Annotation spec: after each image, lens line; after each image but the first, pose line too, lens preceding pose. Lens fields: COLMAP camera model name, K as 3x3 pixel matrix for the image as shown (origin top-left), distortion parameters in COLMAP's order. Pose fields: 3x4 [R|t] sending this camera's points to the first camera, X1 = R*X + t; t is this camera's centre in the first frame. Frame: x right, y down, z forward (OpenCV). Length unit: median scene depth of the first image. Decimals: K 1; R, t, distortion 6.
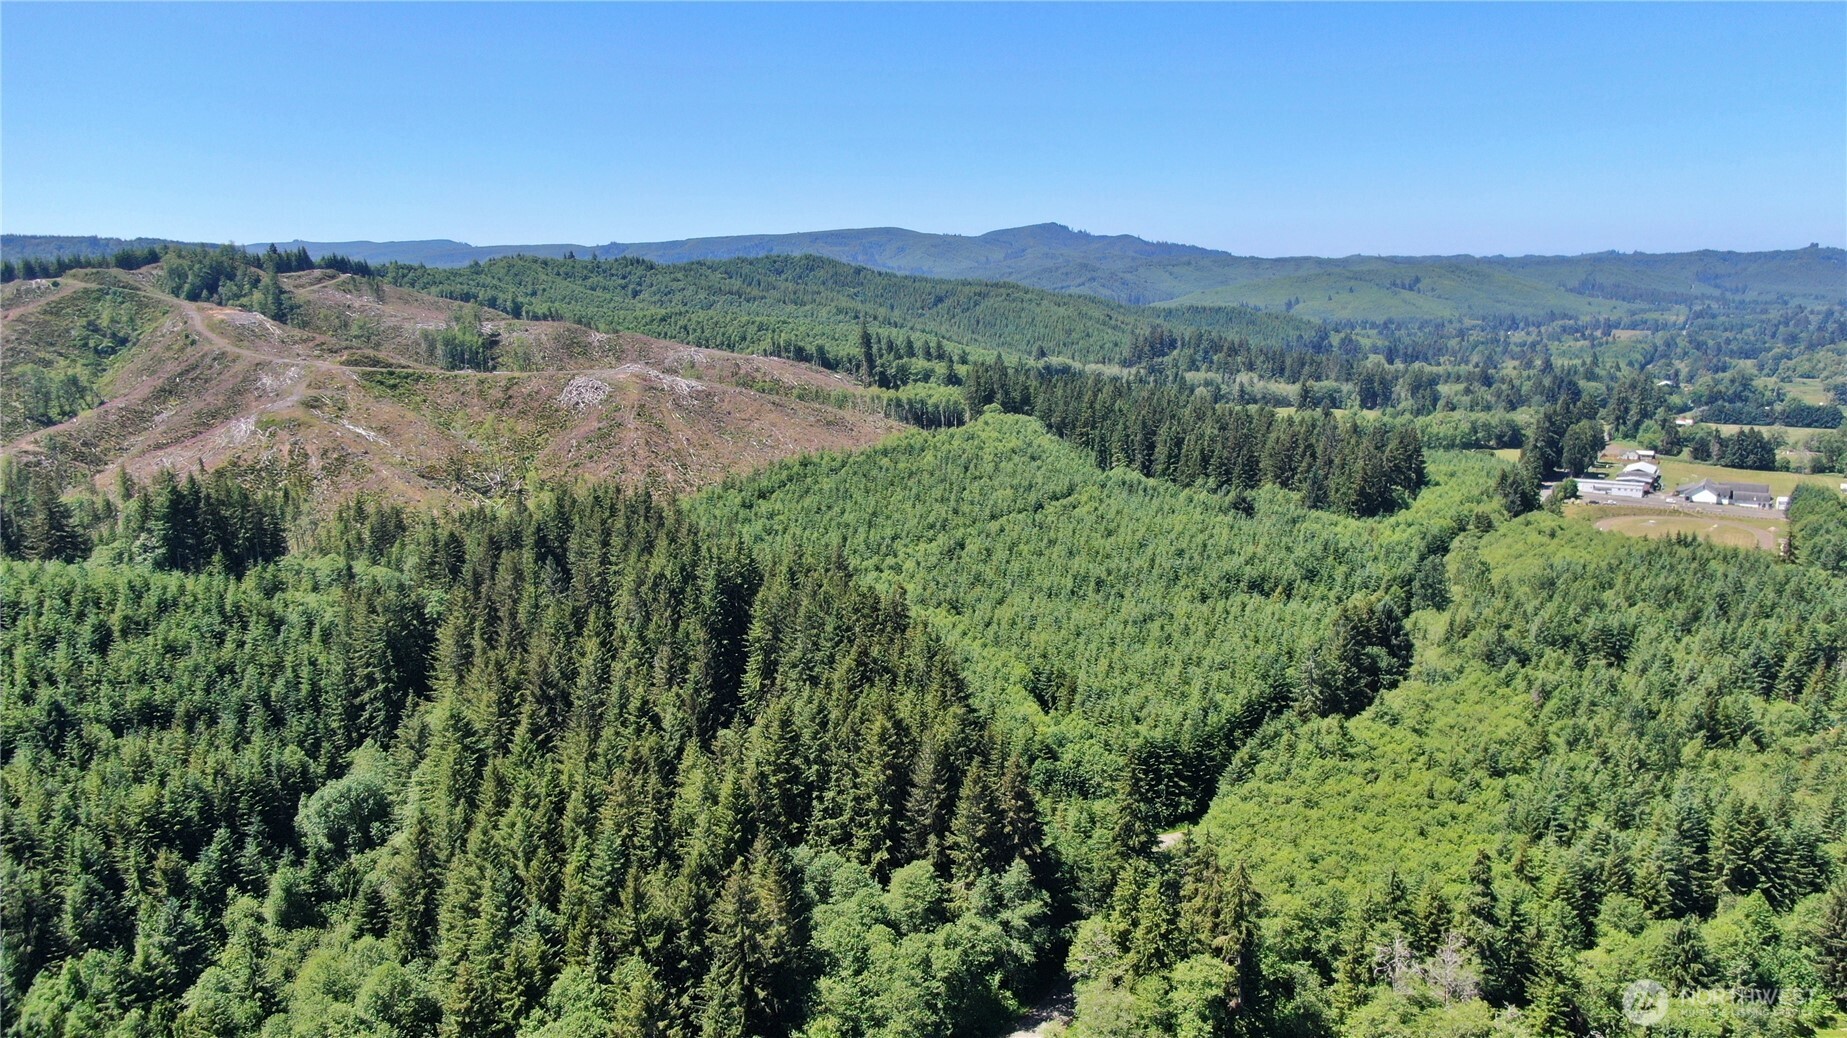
lens RADIAL K [[1284.8, 0, 923.6], [0, 1284.8, 520.3], [0, 0, 1]] dist [-0.026730, -0.002516]
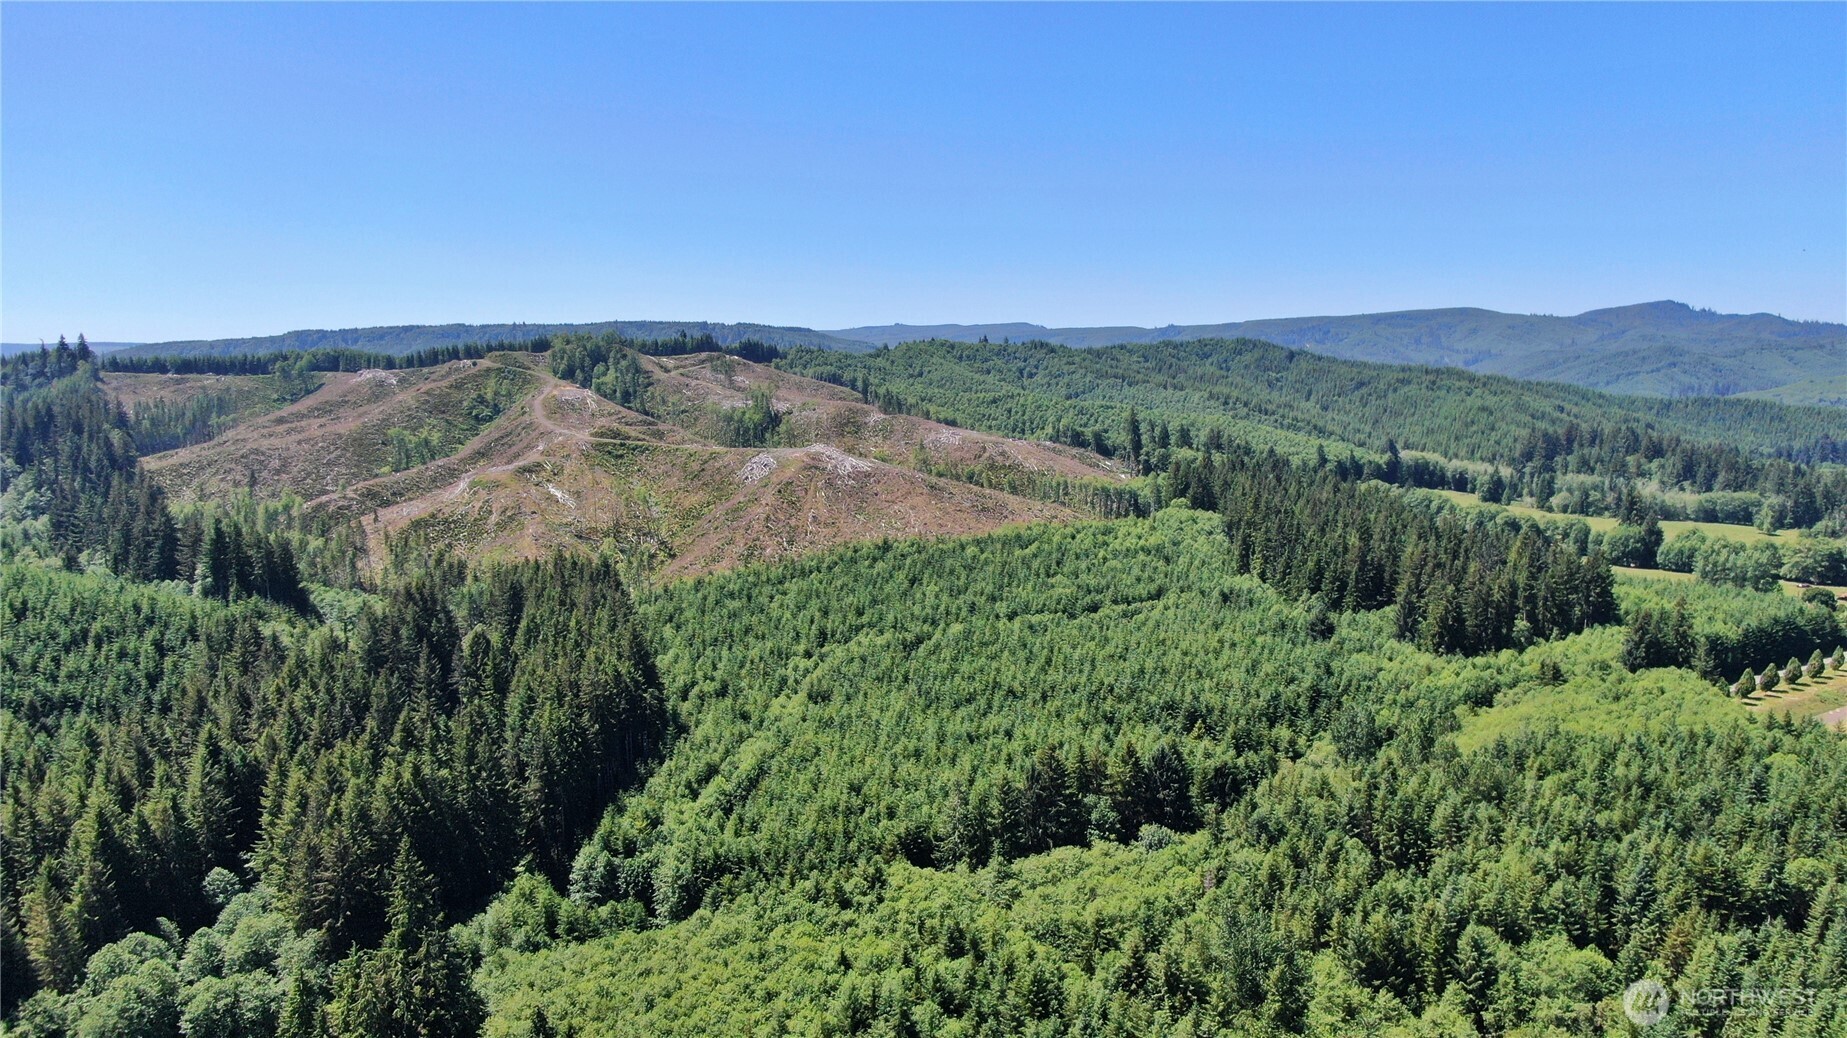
lens RADIAL K [[1284.8, 0, 918.6], [0, 1284.8, 522.2], [0, 0, 1]] dist [-0.026730, -0.002516]
pose [[0.904926, 0.056261, -0.421835, 0.215123], [-0.081705, 0.995751, -0.042470, -0.013748], [0.417653, 0.072898, 0.905678, 0.056354]]
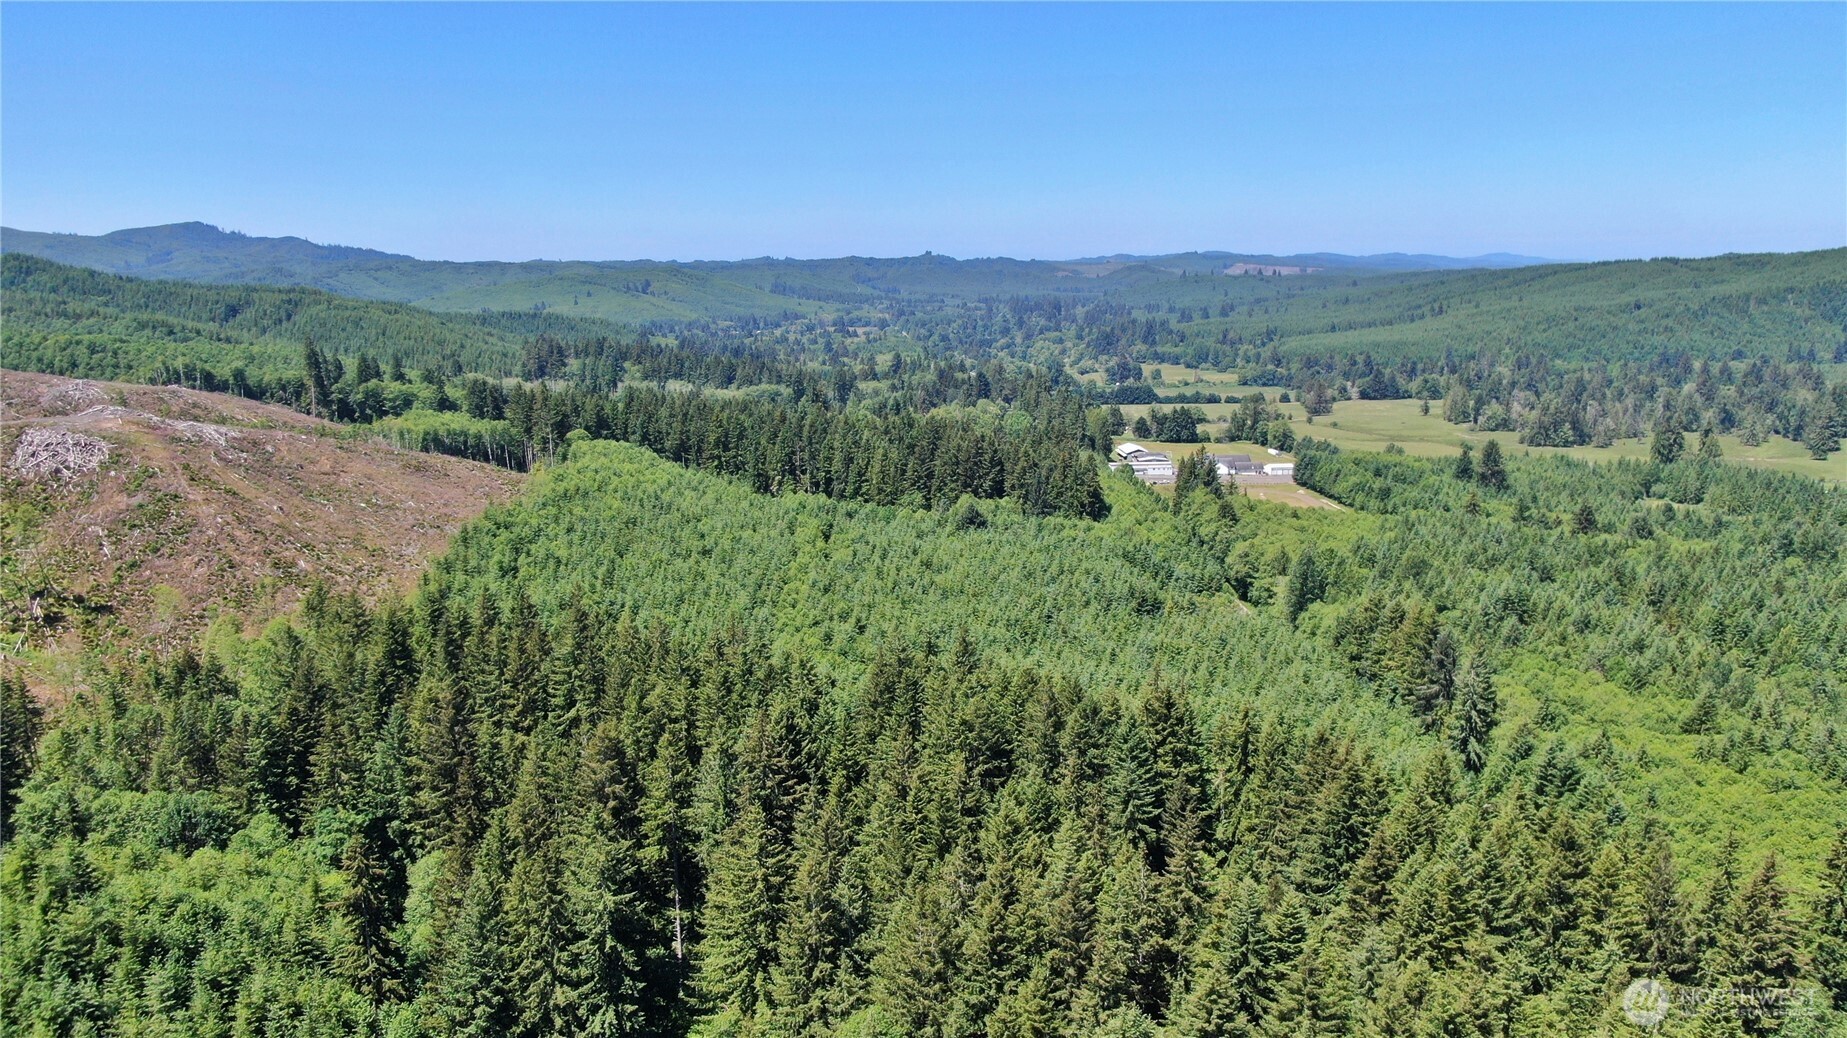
lens RADIAL K [[1284.8, 0, 922.7], [0, 1284.8, 514.1], [0, 0, 1]] dist [-0.026730, -0.002516]
pose [[0.816011, -0.102024, 0.568961, -0.188755], [0.106855, 0.993961, 0.024979, -0.025767], [-0.568073, 0.040413, 0.821985, 0.148169]]
